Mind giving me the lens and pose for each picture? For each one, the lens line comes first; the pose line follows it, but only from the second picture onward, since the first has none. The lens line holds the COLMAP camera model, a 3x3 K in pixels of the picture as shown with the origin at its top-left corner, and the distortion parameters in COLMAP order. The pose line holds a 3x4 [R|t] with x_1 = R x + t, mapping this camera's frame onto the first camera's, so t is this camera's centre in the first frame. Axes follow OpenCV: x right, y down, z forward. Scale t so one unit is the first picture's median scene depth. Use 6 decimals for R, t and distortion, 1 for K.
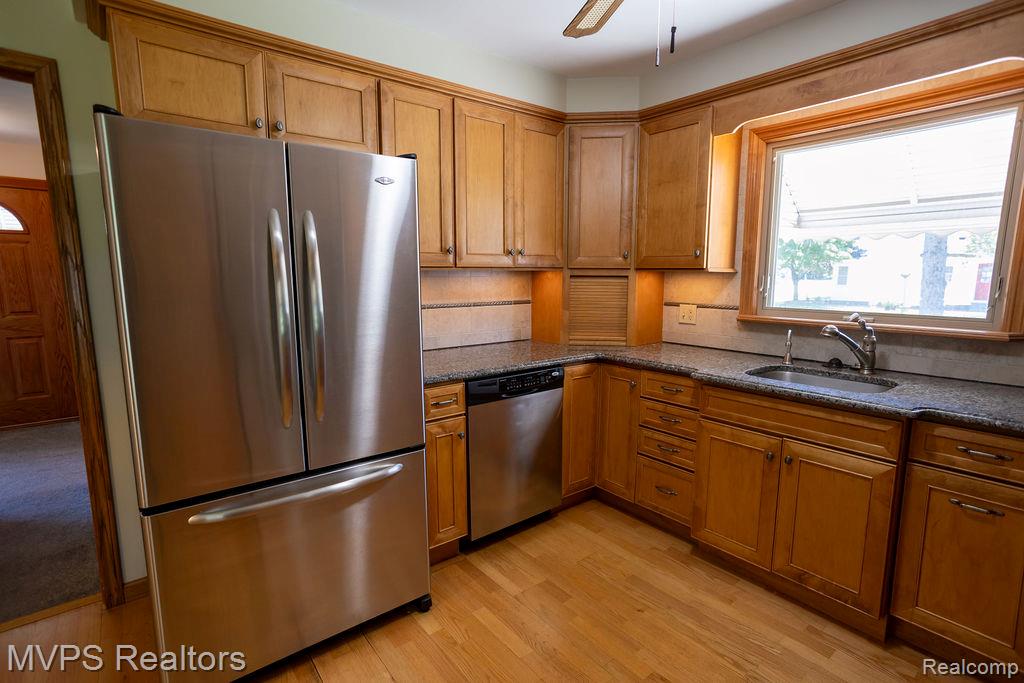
lens RADIAL K [[495.8, 0, 508.6], [0, 495.8, 343.1], [0, 0, 1]] dist [-0.018171, 0.004244]
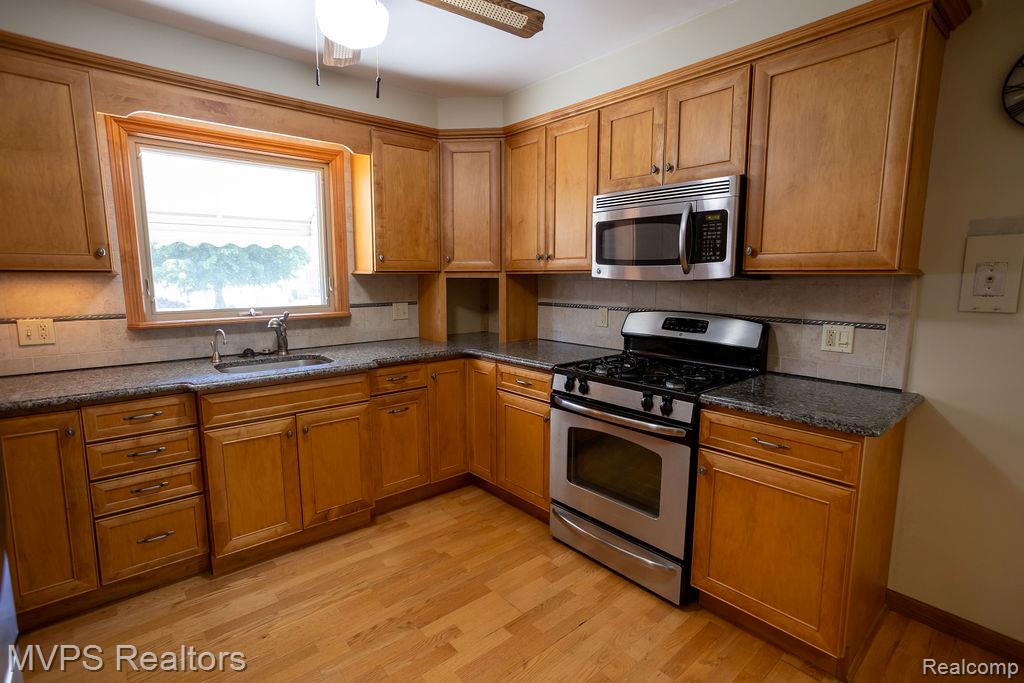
lens RADIAL K [[495.8, 0, 508.6], [0, 495.8, 343.5], [0, 0, 1]] dist [-0.018171, 0.004244]
pose [[-0.039894, -0.135995, 0.989906, -0.521853], [0.140172, 0.980136, 0.140302, -0.059440], [-0.989323, 0.144354, -0.020038, 0.419065]]
